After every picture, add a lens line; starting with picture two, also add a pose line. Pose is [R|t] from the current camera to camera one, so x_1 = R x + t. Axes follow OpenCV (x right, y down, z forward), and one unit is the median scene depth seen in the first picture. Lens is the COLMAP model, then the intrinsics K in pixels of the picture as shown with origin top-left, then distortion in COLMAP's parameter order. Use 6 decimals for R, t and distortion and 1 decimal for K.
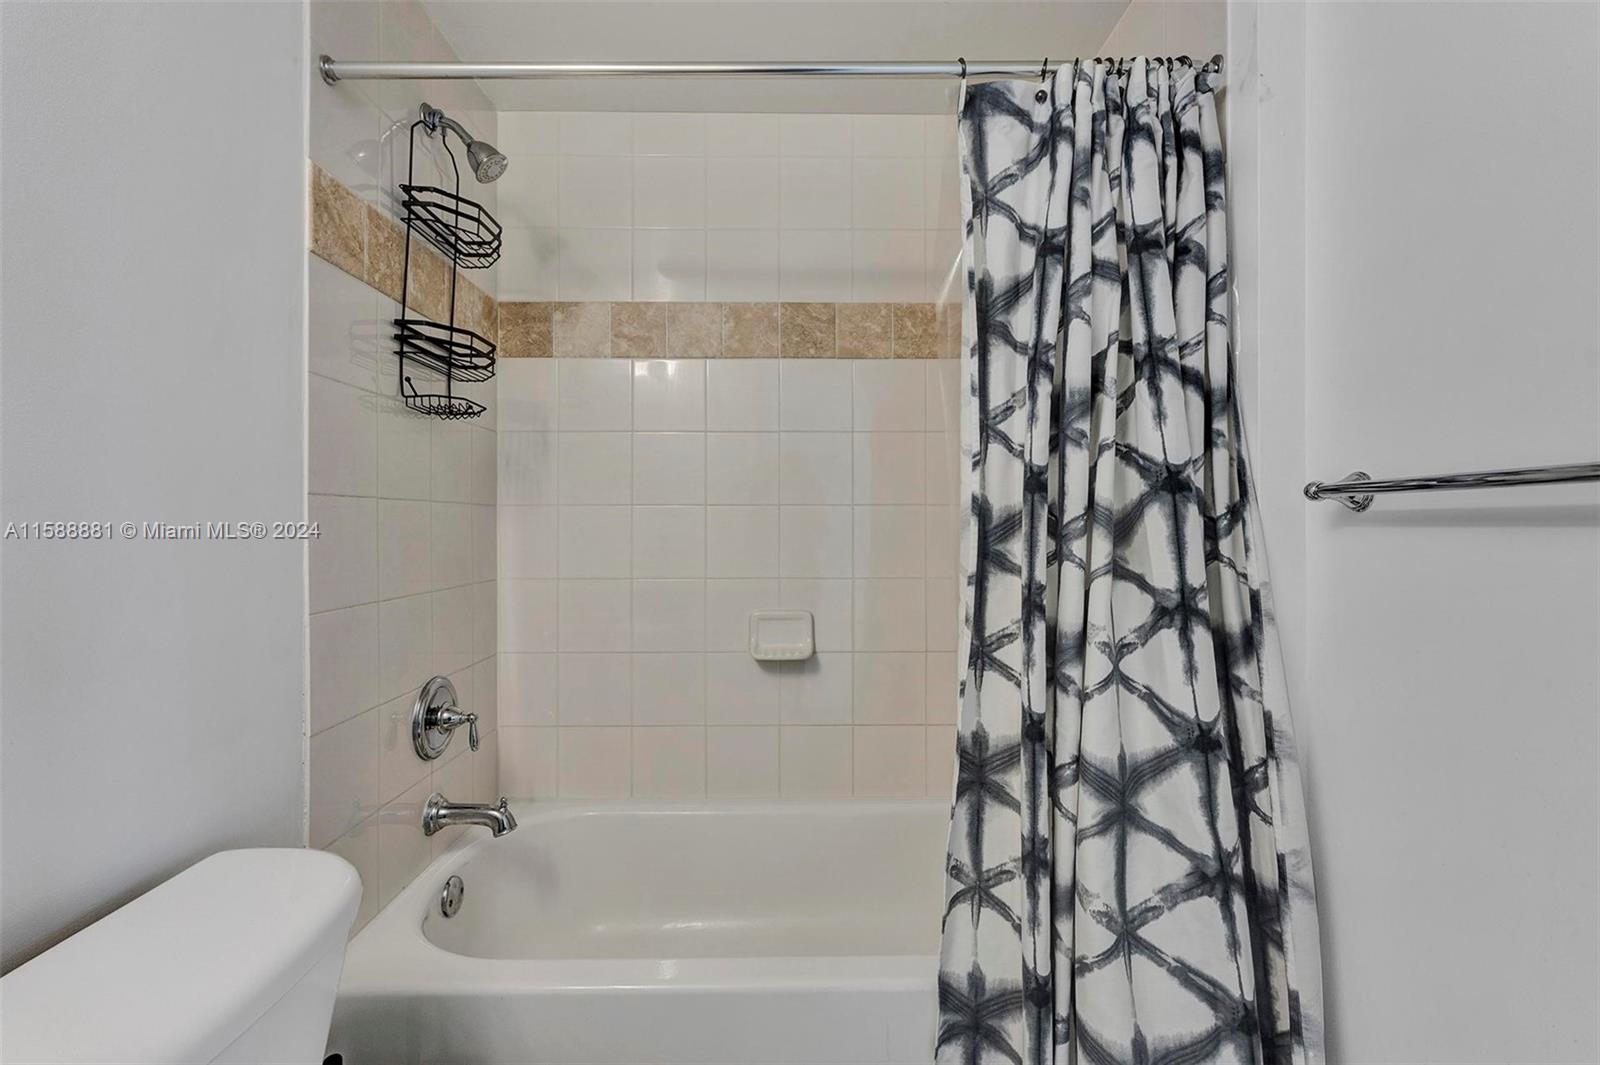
lens RADIAL K [[710.4, 0, 800.6], [0, 710.4, 523.9], [0, 0, 1]] dist [-0.005969, 0.000205]
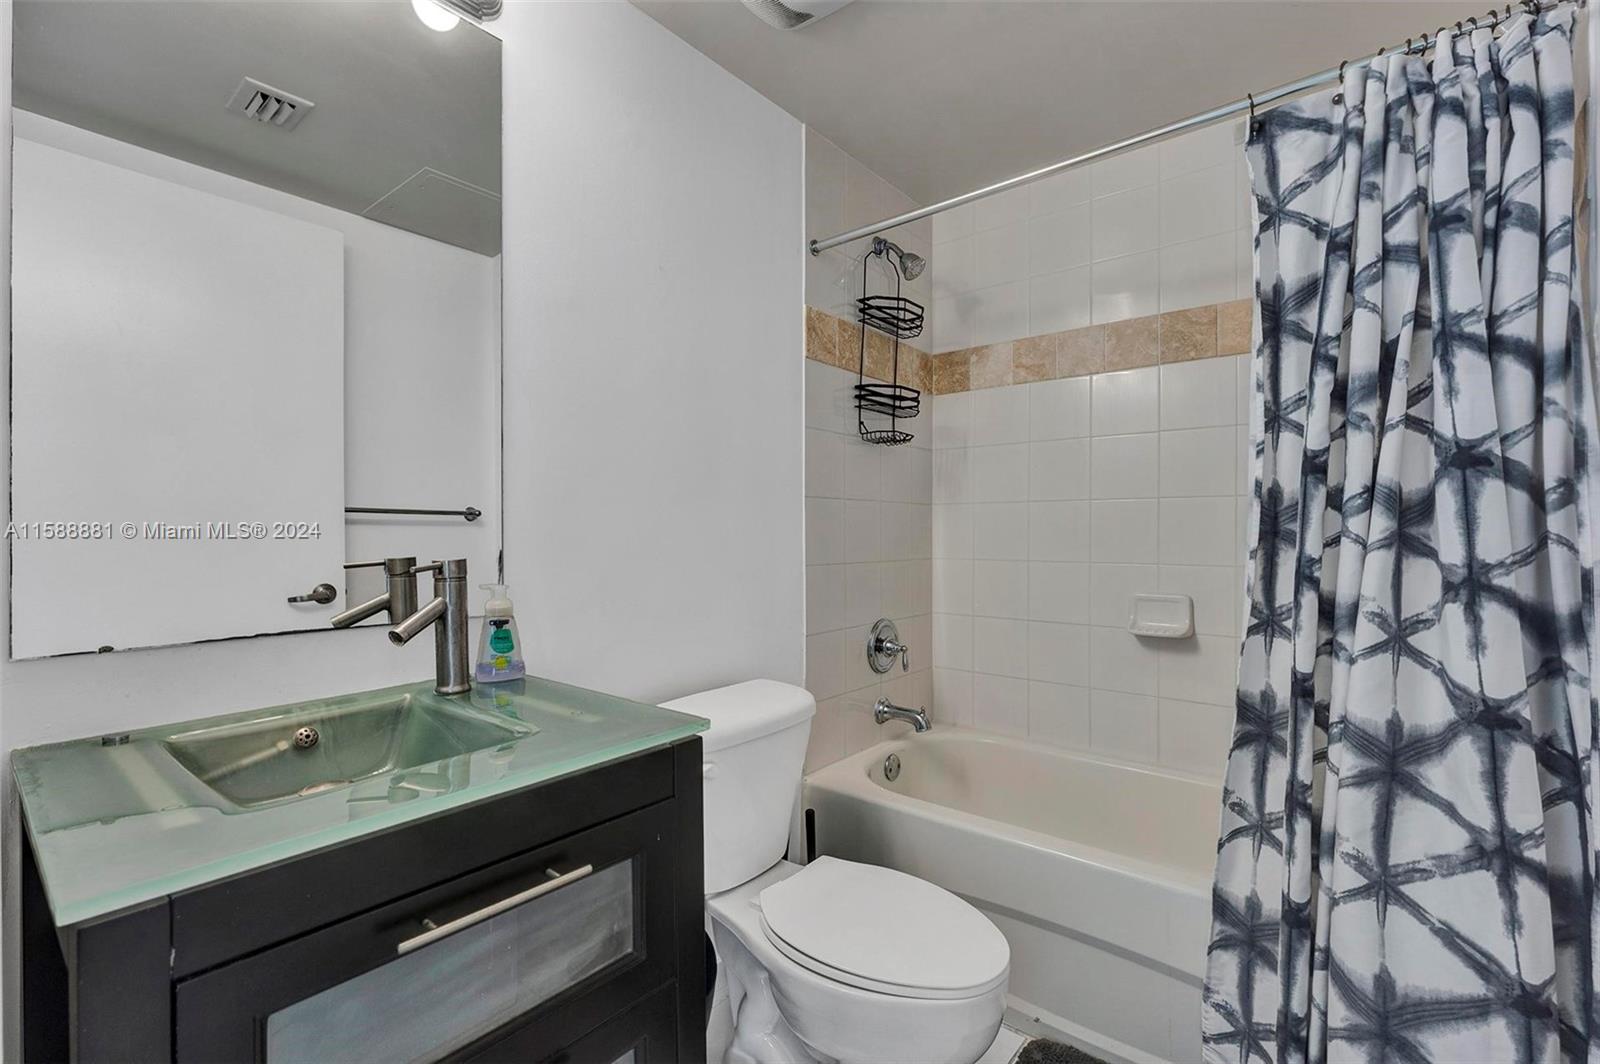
lens RADIAL K [[710.4, 0, 795.5], [0, 710.4, 534.7], [0, 0, 1]] dist [-0.005969, 0.000205]
pose [[0.758905, 0.001925, -0.651199, 0.424830], [0.002142, 0.999983, 0.005452, 0.039186], [0.651198, -0.005532, 0.758888, -0.339994]]
